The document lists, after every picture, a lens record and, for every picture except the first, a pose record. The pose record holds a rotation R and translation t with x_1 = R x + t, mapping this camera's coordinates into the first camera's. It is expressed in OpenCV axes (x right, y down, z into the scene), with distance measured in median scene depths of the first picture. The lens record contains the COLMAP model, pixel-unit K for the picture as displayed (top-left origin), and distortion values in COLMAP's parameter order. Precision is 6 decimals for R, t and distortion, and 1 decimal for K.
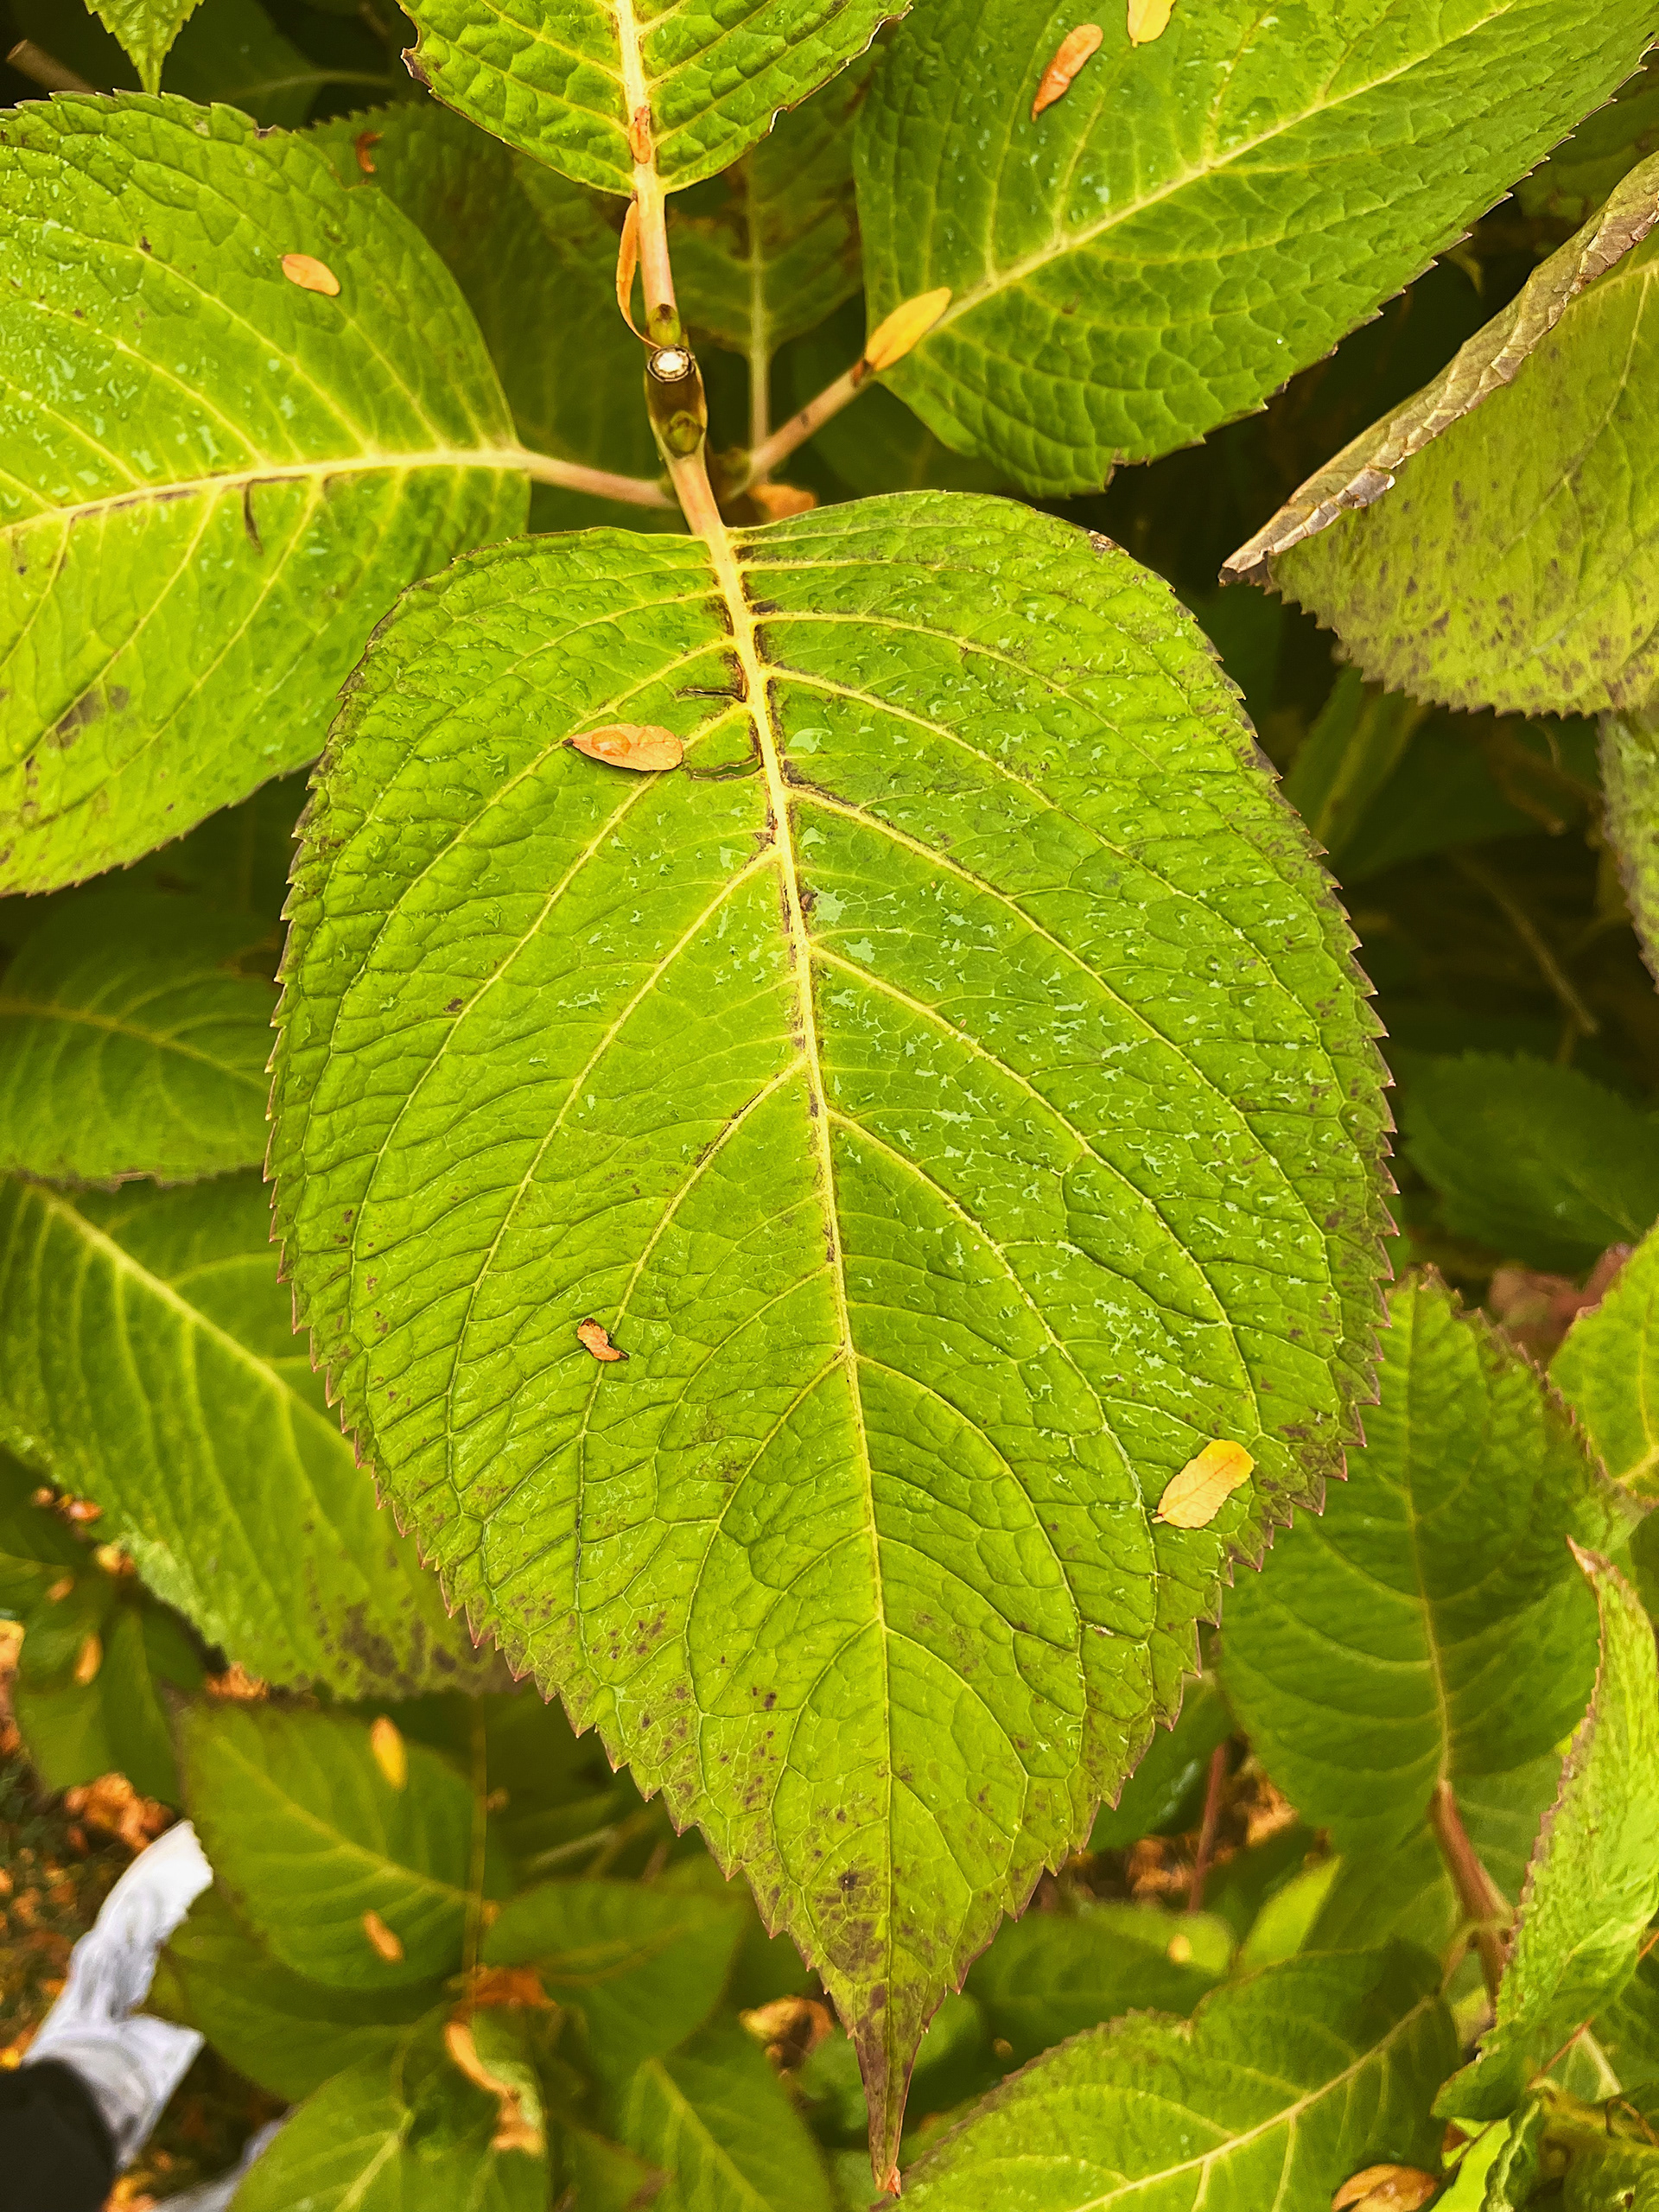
lens RADIAL K [[1681.0, 0, 829.5], [0, 1681.0, 1106.0], [0, 0, 1]] dist [-0.005350, -0.004356]
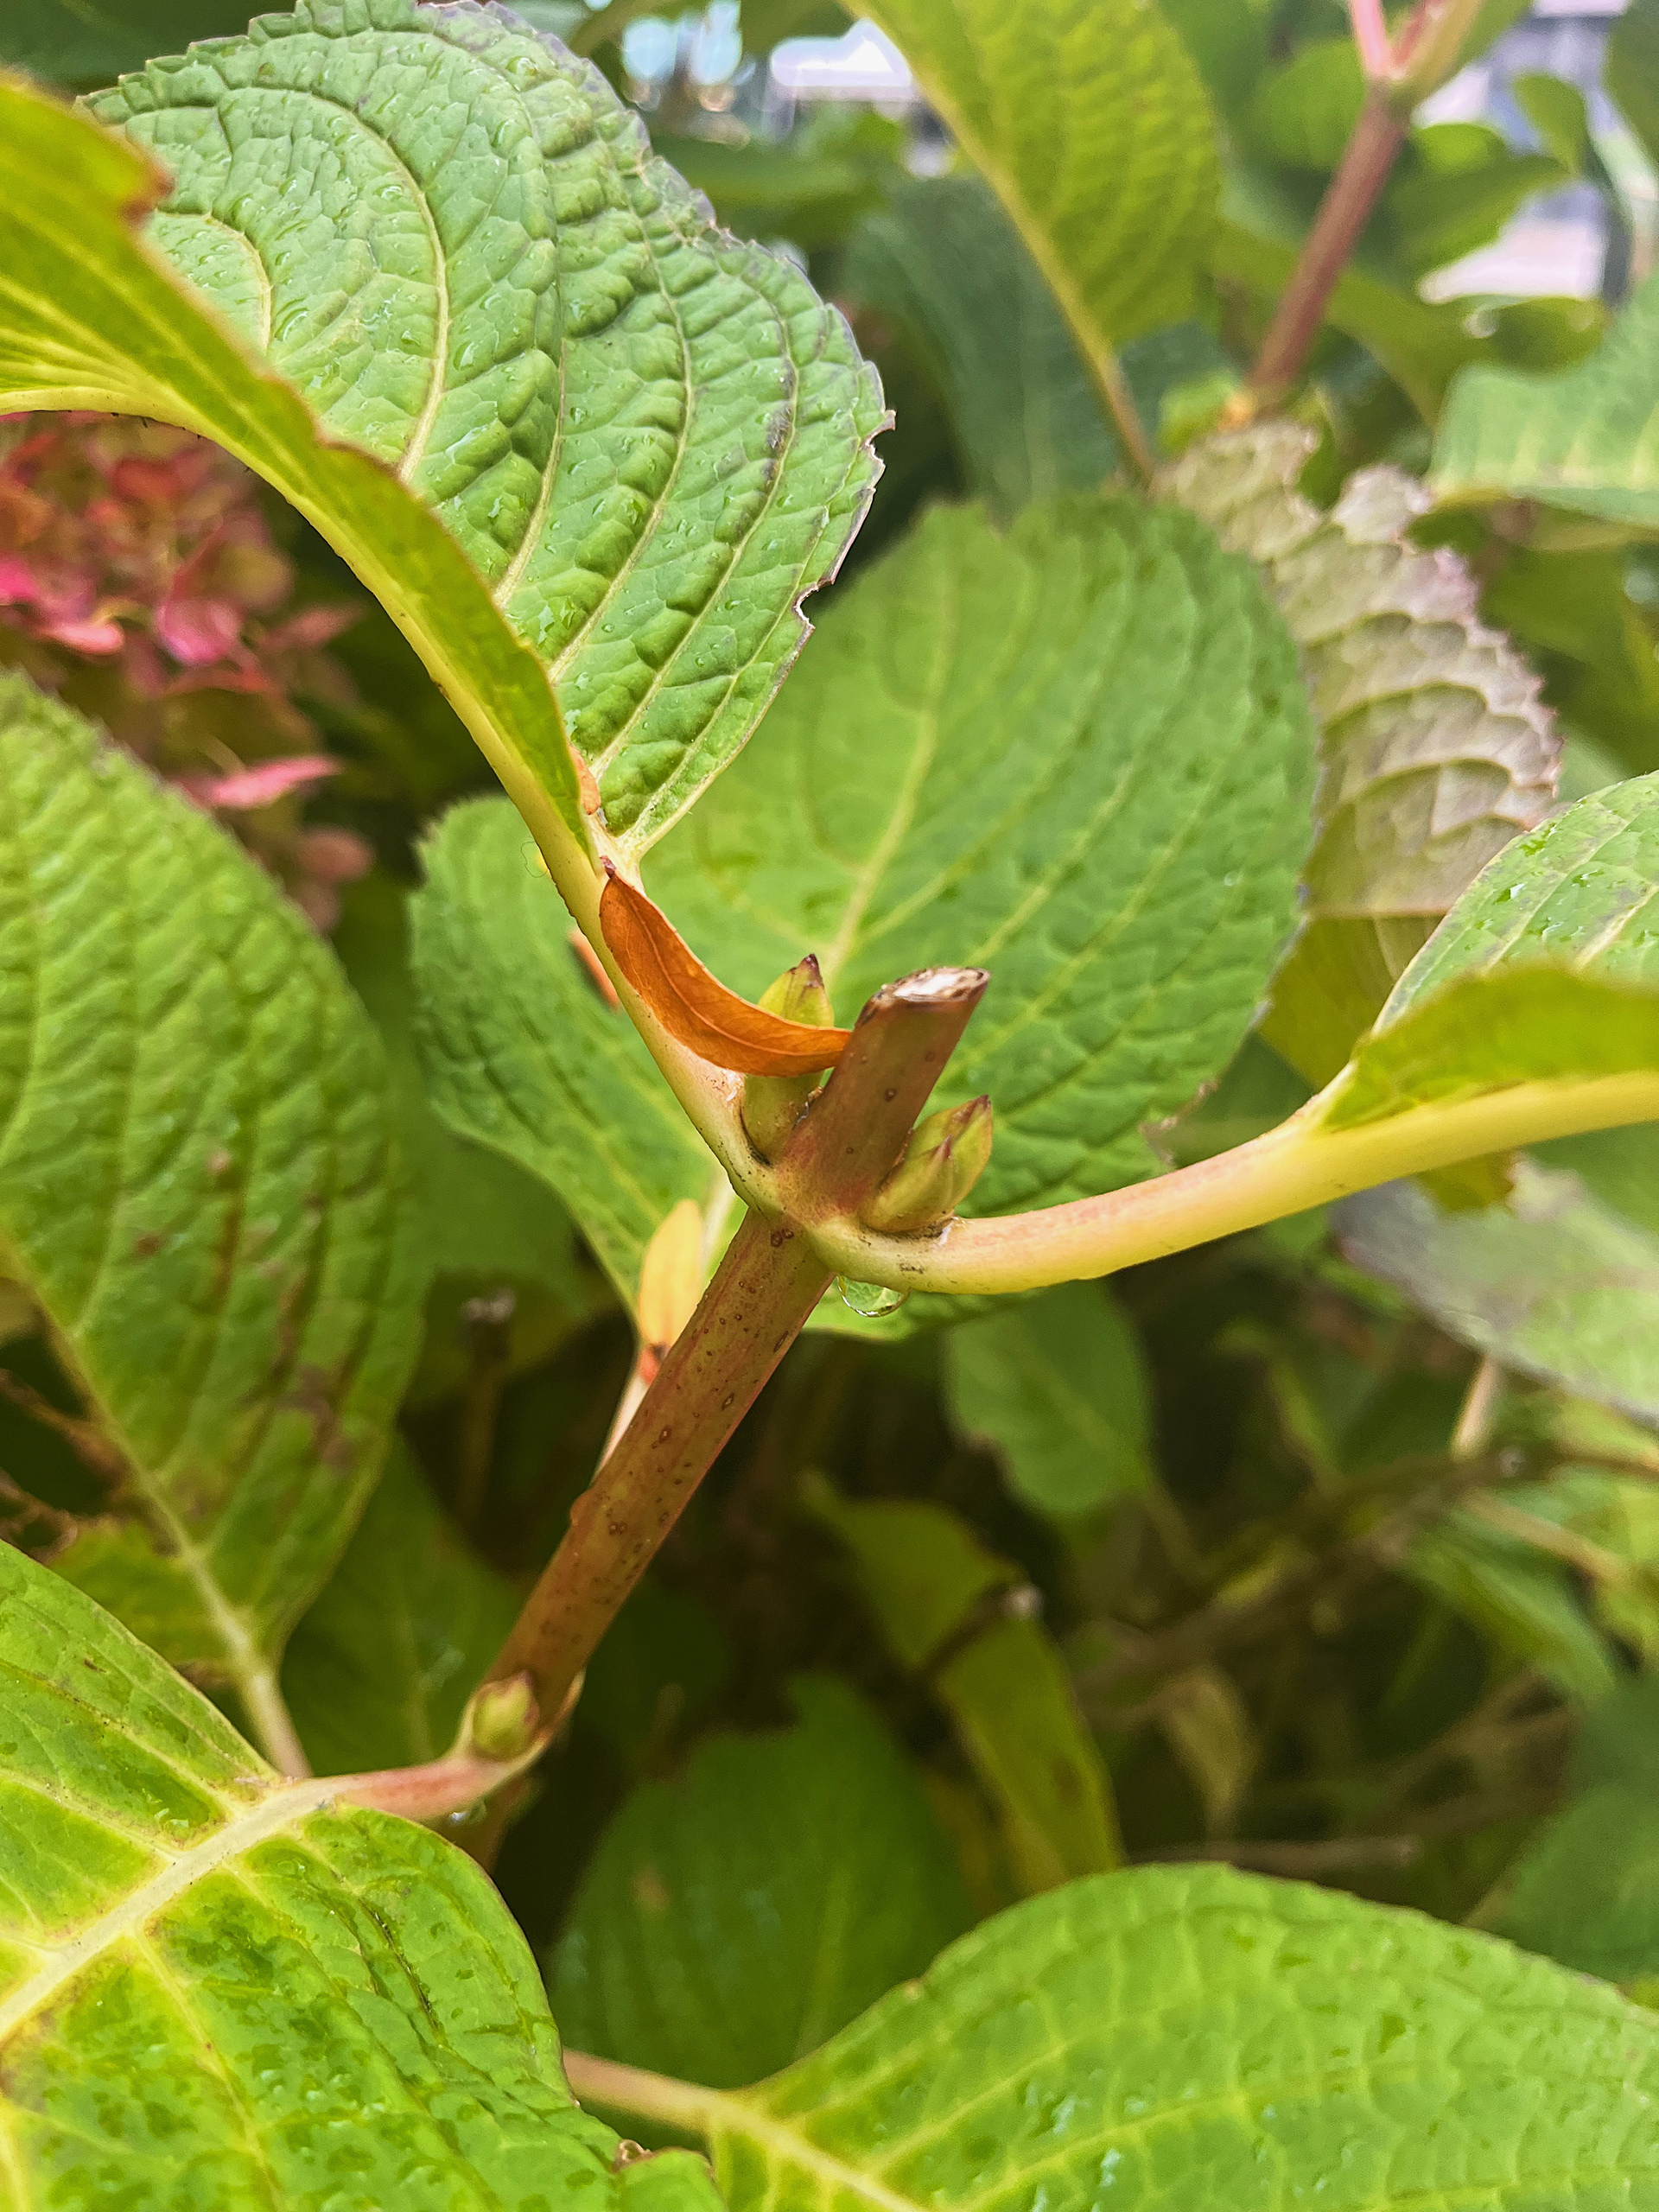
lens RADIAL K [[1657.6, 0, 829.5], [0, 1657.6, 1106.0], [0, 0, 1]] dist [0.003812, 0.001301]
pose [[0.635640, -0.366014, 0.679703, -0.342976], [0.743995, 0.525382, -0.412850, -0.209527], [-0.205995, 0.768120, 0.606266, 0.603359]]
